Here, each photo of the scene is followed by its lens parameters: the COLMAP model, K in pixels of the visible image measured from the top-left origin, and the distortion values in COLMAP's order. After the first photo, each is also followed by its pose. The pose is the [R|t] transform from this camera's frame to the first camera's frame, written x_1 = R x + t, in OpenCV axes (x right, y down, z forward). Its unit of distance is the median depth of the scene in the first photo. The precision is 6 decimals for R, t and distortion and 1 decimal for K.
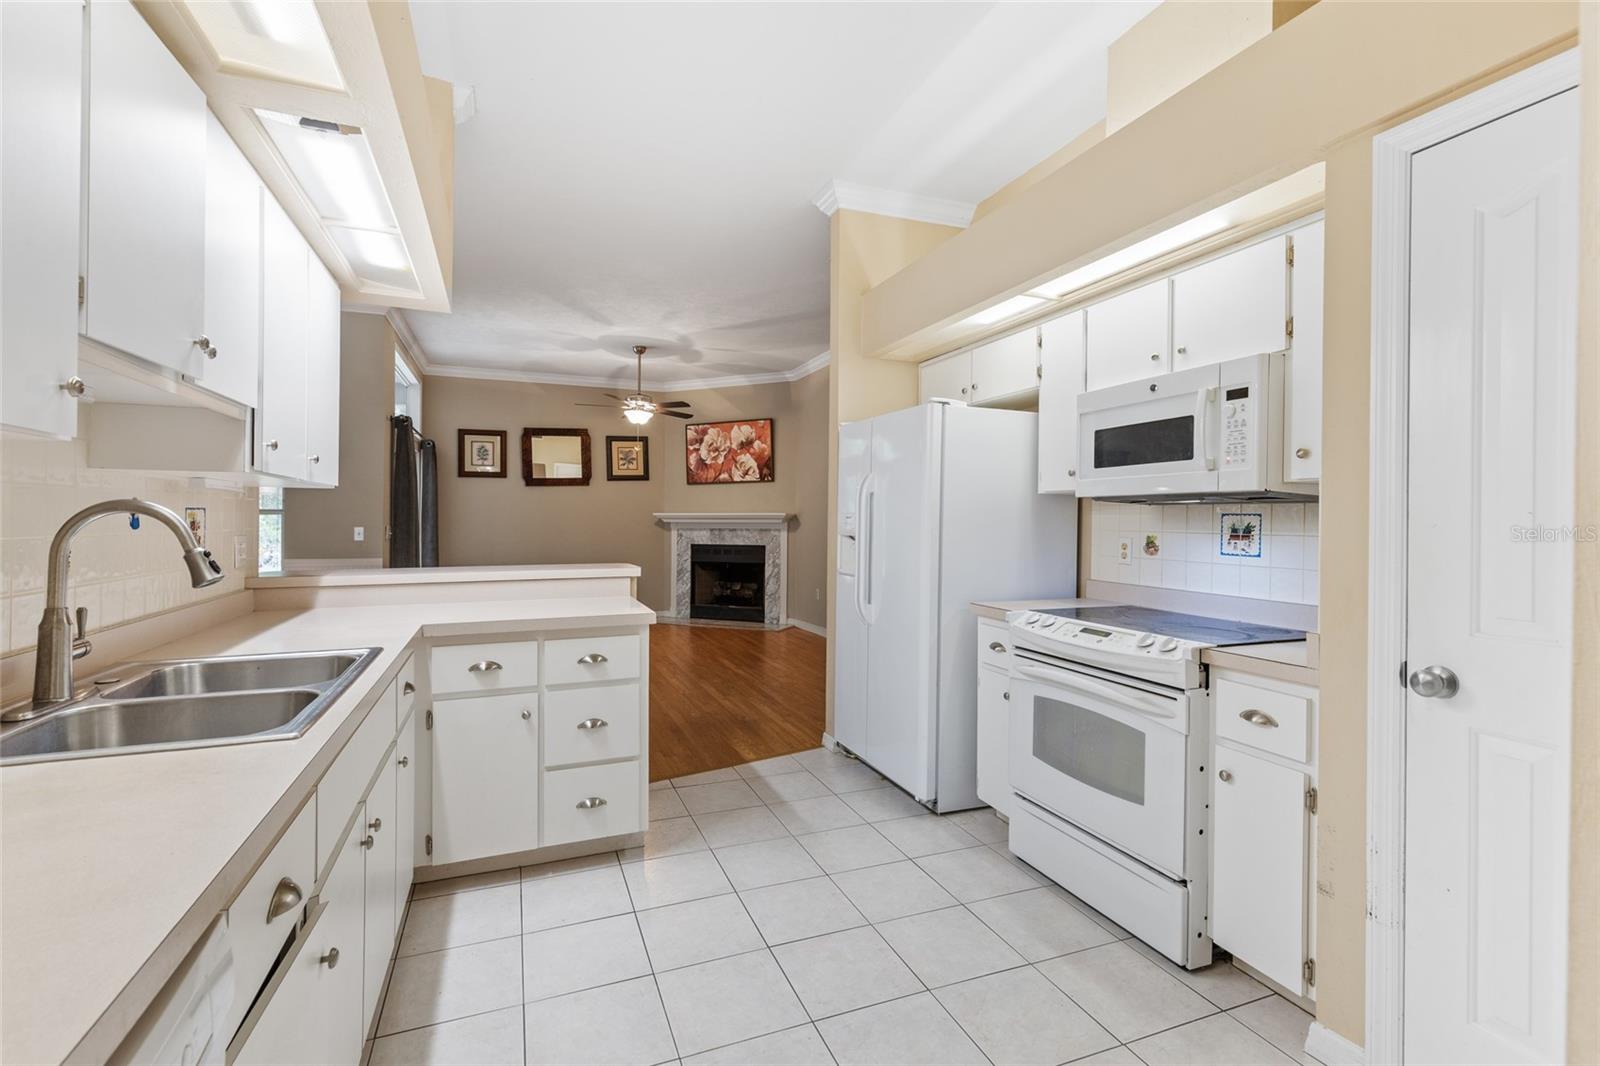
lens RADIAL K [[725.8, 0, 800.1], [0, 725.8, 518.1], [0, 0, 1]] dist [0.012424, -0.000127]
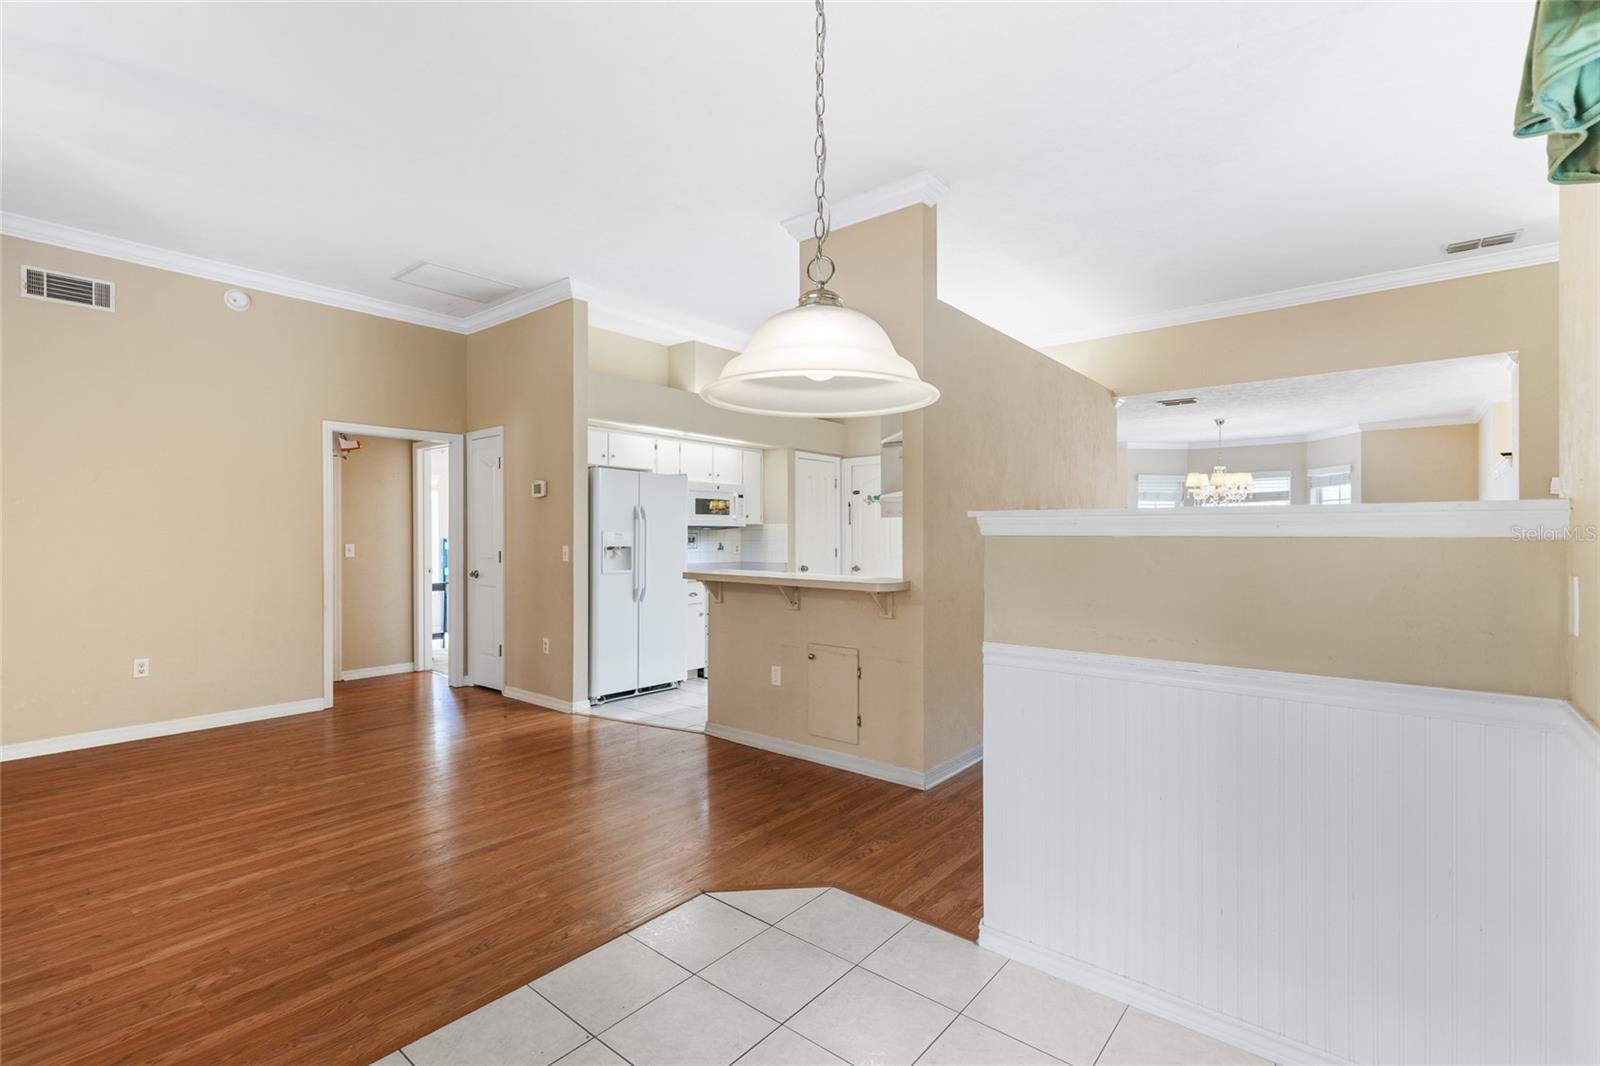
lens RADIAL K [[716.6, 0, 800.0], [0, 716.6, 533.0], [0, 0, 1]] dist [0.001652, -0.000188]
pose [[-0.484897, -0.001077, 0.874570, -0.657404], [-0.006269, 0.999978, -0.002245, -0.001015], [-0.874549, -0.006571, -0.484893, 0.666196]]
